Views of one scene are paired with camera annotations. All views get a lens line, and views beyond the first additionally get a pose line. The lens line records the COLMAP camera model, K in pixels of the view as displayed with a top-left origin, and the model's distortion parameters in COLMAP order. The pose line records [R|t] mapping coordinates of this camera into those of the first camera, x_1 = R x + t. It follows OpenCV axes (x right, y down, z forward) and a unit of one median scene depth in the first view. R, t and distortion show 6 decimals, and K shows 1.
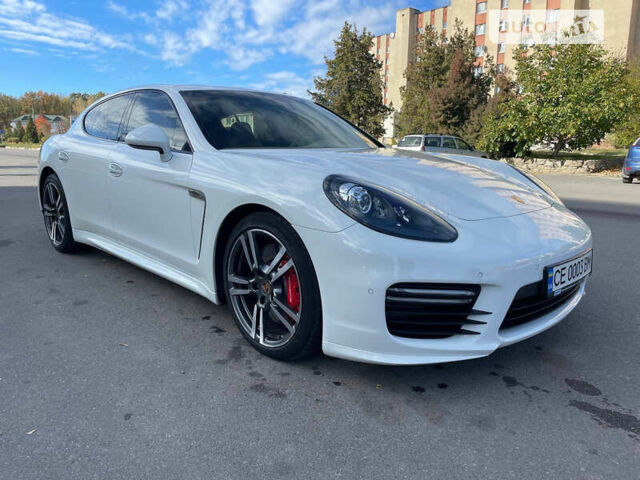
lens RADIAL K [[475.5, 0, 320.0], [0, 475.5, 240.0], [0, 0, 1]] dist [0.088657, -0.106157]
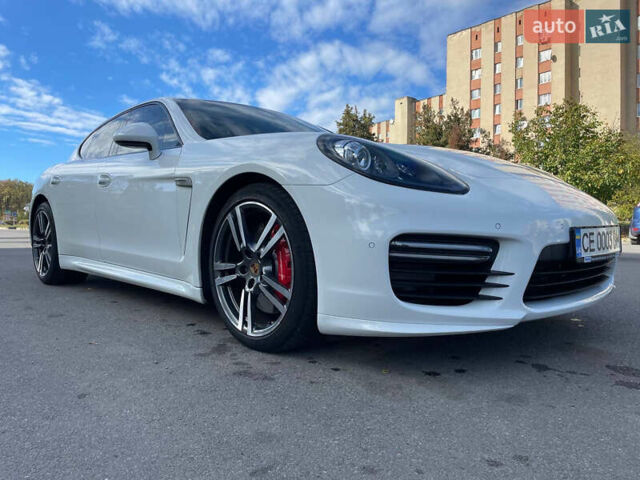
lens RADIAL K [[478.2, 0, 318.3], [0, 478.2, 238.5], [0, 0, 1]] dist [0.087705, -0.105528]
pose [[0.999871, -0.010370, -0.012241, 0.016197], [0.008291, 0.987228, -0.159101, 0.183985], [0.013735, 0.158979, 0.987186, 0.109056]]
